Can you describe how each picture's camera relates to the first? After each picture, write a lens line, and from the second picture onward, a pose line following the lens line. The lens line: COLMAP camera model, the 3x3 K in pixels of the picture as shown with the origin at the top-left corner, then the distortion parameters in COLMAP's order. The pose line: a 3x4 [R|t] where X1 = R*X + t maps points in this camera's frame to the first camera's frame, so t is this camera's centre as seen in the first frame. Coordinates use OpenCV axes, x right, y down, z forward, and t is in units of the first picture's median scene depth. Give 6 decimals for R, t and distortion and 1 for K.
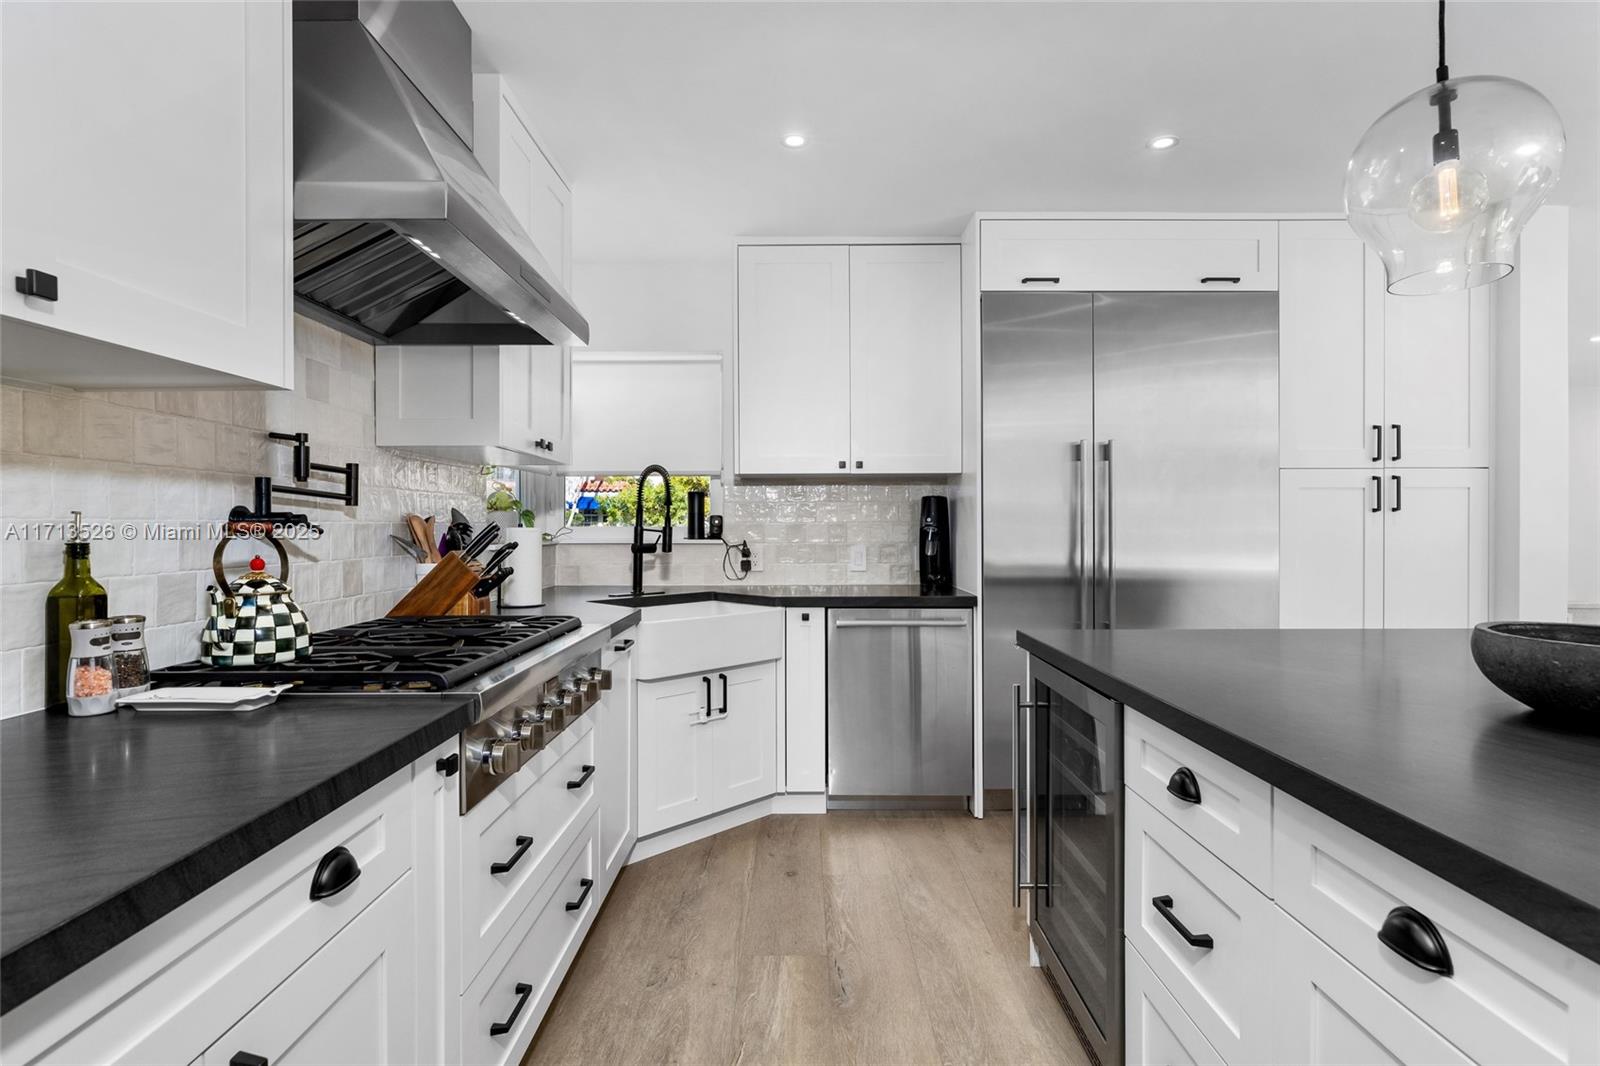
lens RADIAL K [[798.0, 0, 807.4], [0, 798.0, 531.2], [0, 0, 1]] dist [-0.004212, 0.000387]
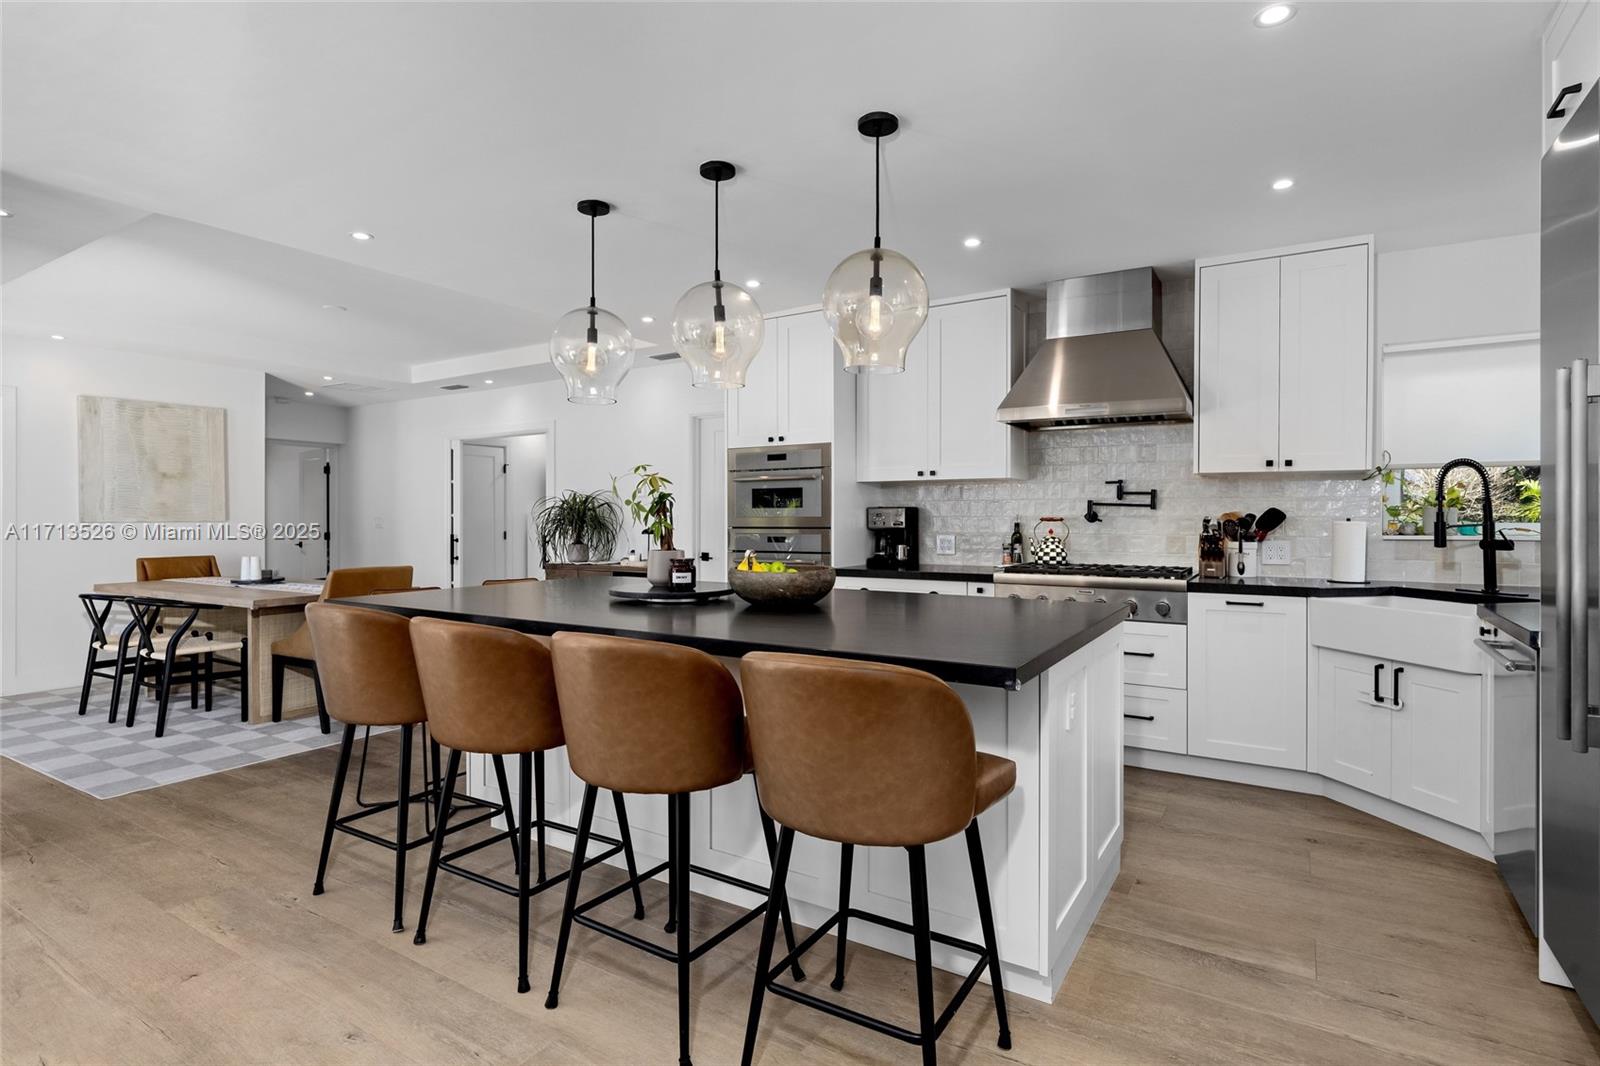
lens RADIAL K [[798.0, 0, 796.4], [0, 798.0, 521.2], [0, 0, 1]] dist [-0.004212, 0.000387]
pose [[-0.537837, 0.006329, -0.843025, 1.286035], [-0.007156, 0.999902, 0.012072, -0.013873], [0.843019, 0.012526, -0.537738, 0.997193]]
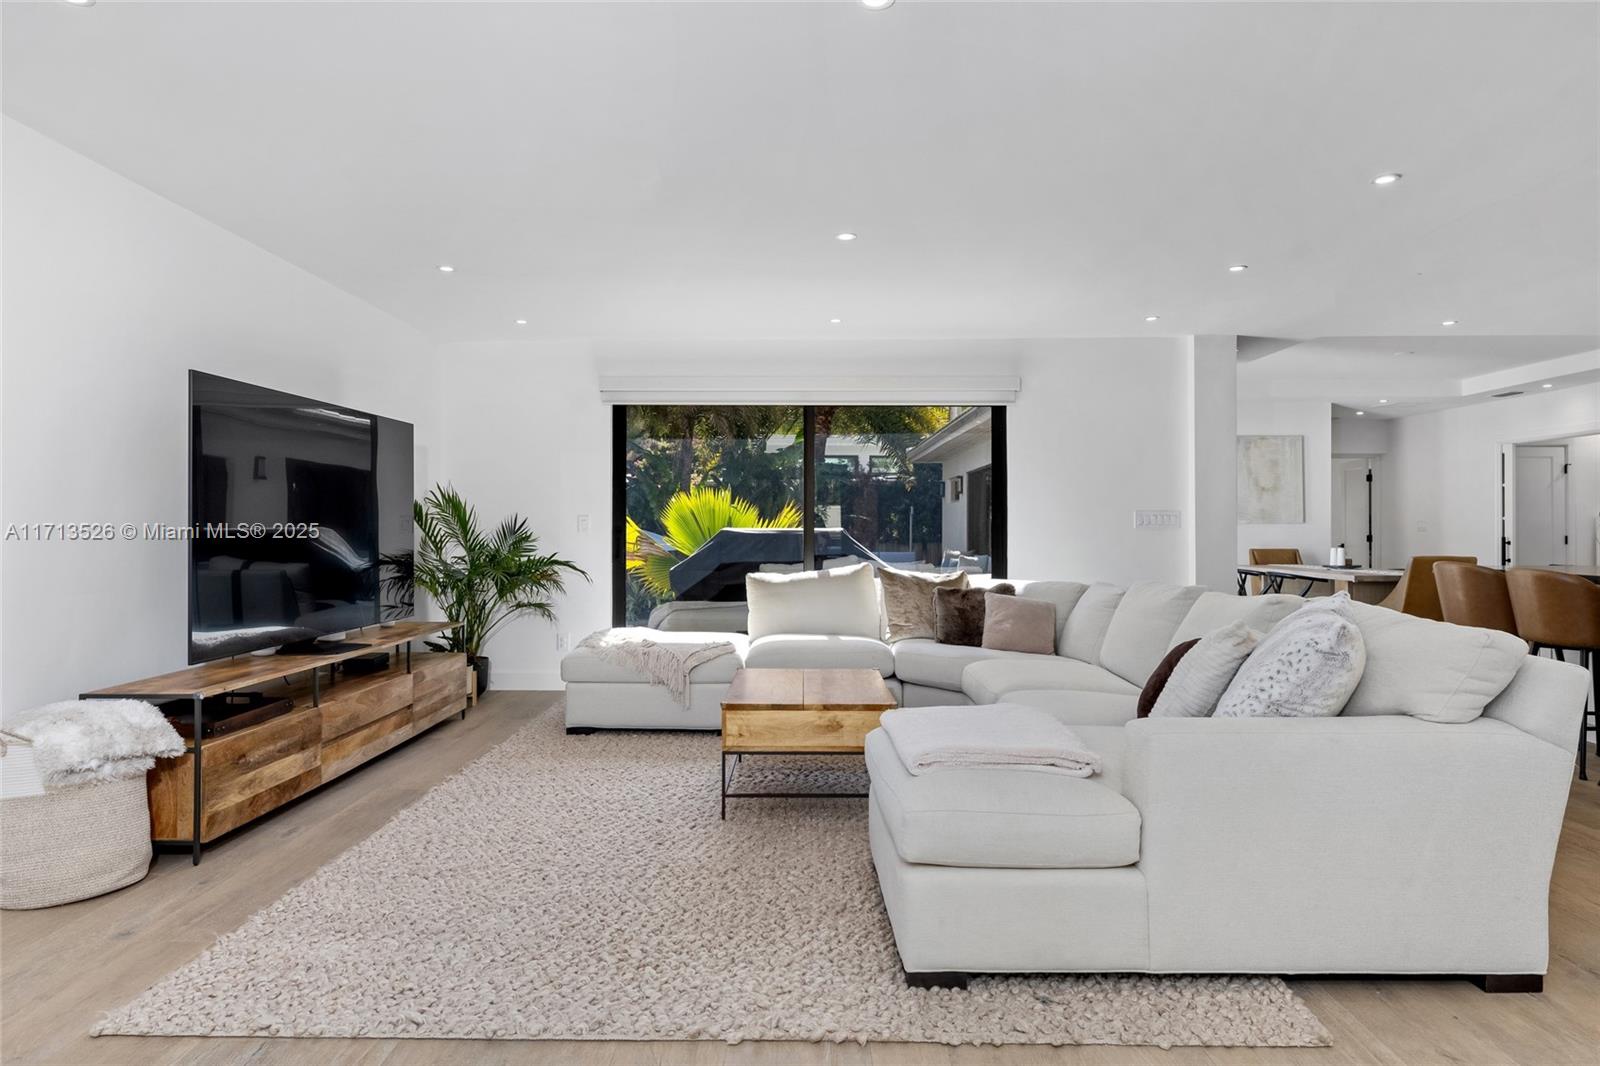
lens RADIAL K [[954.6, 0, 802.4], [0, 954.6, 522.1], [0, 0, 1]] dist [0.005432, 0.001397]
pose [[-0.999830, 0.001337, 0.018405, 2.061466], [0.001433, 0.999985, 0.005217, 0.001253], [-0.018398, 0.005243, -0.999817, 1.997594]]
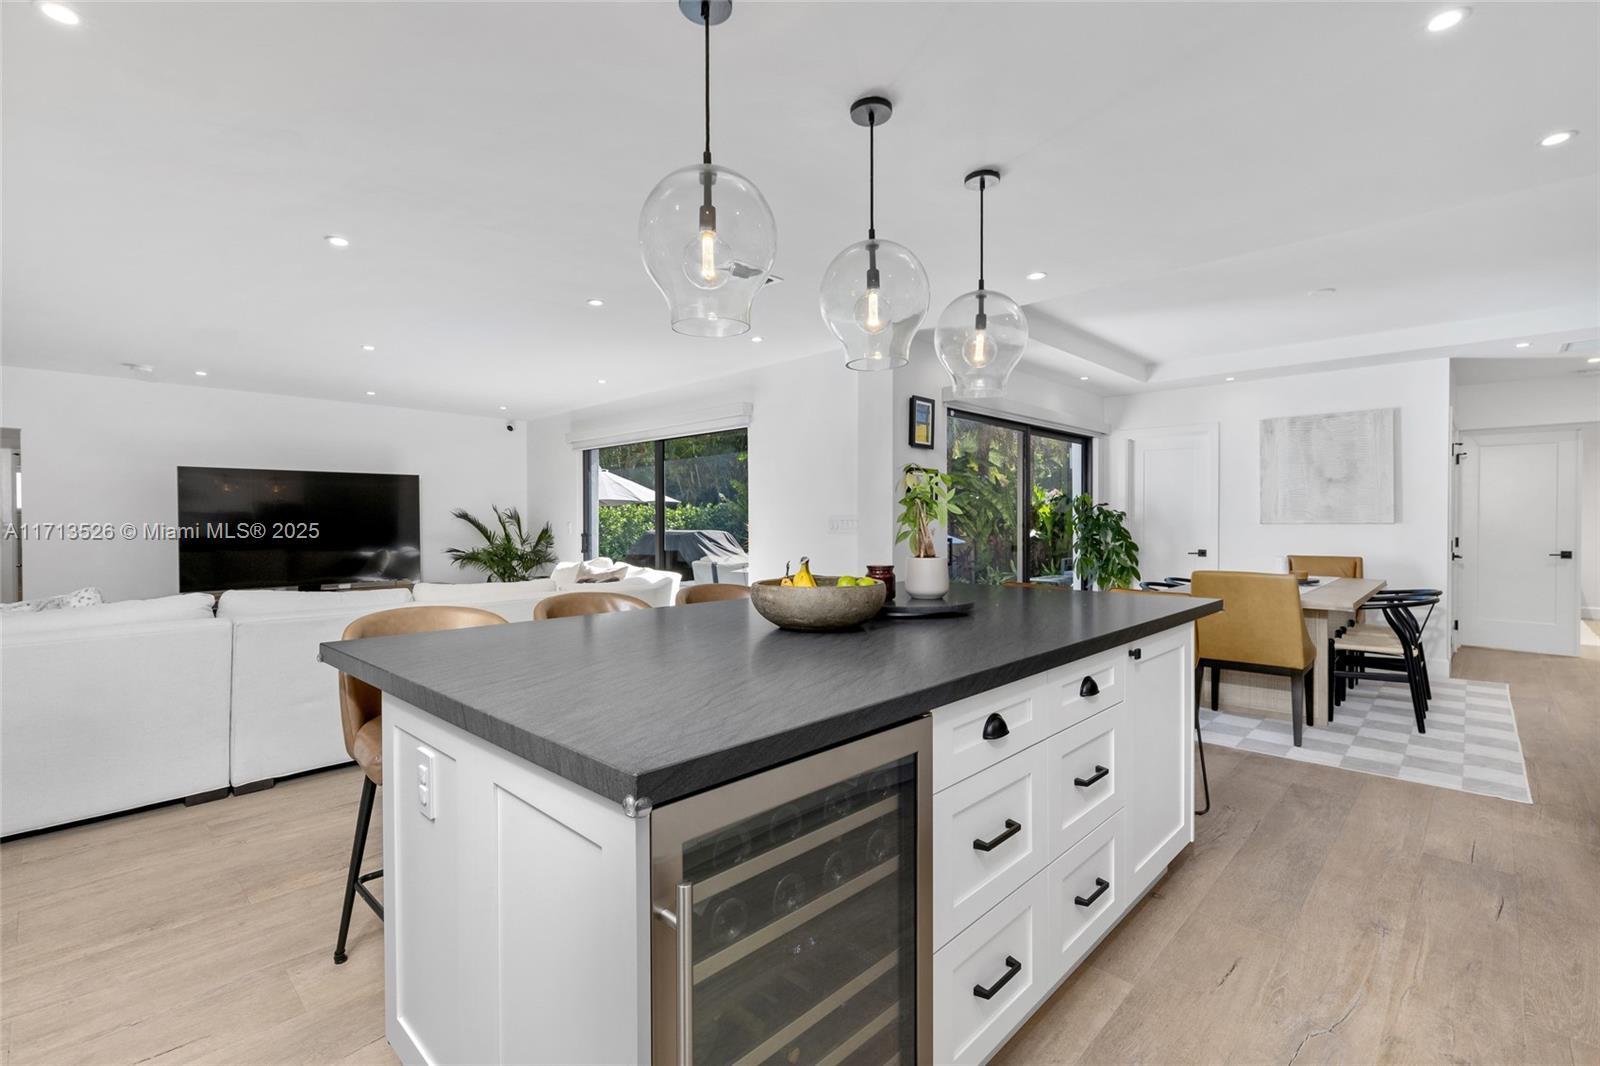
lens RADIAL K [[716.3, 0, 801.1], [0, 716.3, 528.0], [0, 0, 1]] dist [-0.002799, 0.001805]
pose [[-0.712403, -0.001315, 0.701770, -0.048509], [0.012201, 0.999824, 0.014259, -0.009738], [-0.701665, 0.018720, -0.712261, 0.969209]]
